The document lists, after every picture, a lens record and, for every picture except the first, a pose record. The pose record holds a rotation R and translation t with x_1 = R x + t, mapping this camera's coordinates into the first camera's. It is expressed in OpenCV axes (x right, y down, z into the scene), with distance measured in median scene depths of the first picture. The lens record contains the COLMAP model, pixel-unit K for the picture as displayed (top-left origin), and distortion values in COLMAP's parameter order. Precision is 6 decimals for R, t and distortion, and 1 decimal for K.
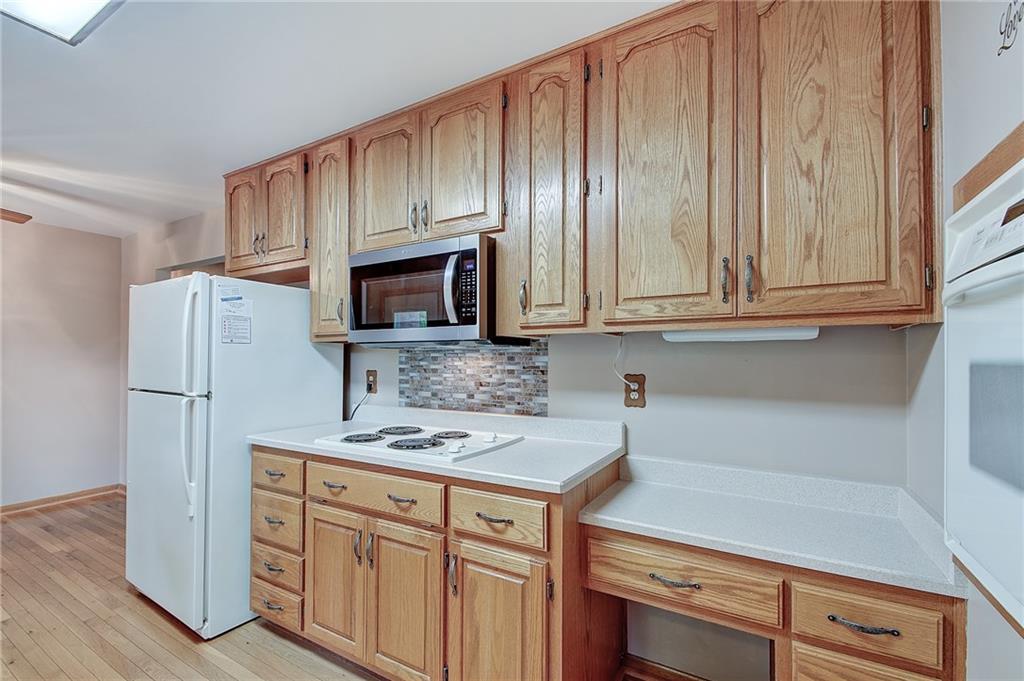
lens RADIAL K [[463.1, 0, 512.2], [0, 463.1, 359.2], [0, 0, 1]] dist [0.023804, -0.000622]
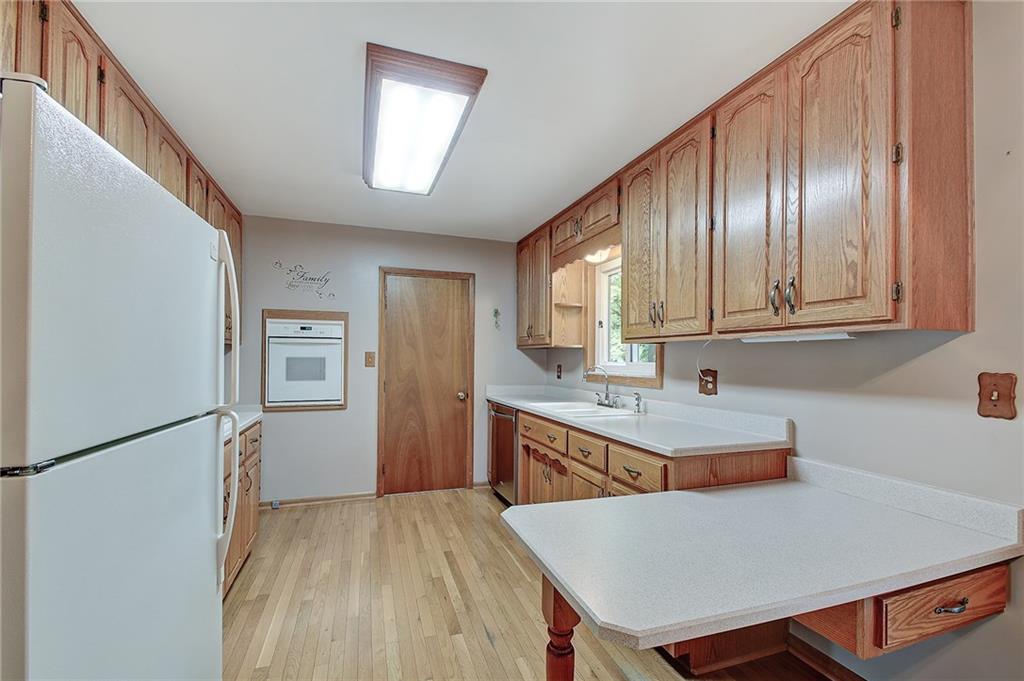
lens RADIAL K [[463.1, 0, 512.2], [0, 463.1, 359.2], [0, 0, 1]] dist [0.023804, -0.000622]
pose [[0.777791, 0.008797, -0.628461, 0.529719], [-0.009062, 0.999955, 0.002782, 0.001009], [0.628457, 0.003531, 0.777836, -0.329971]]
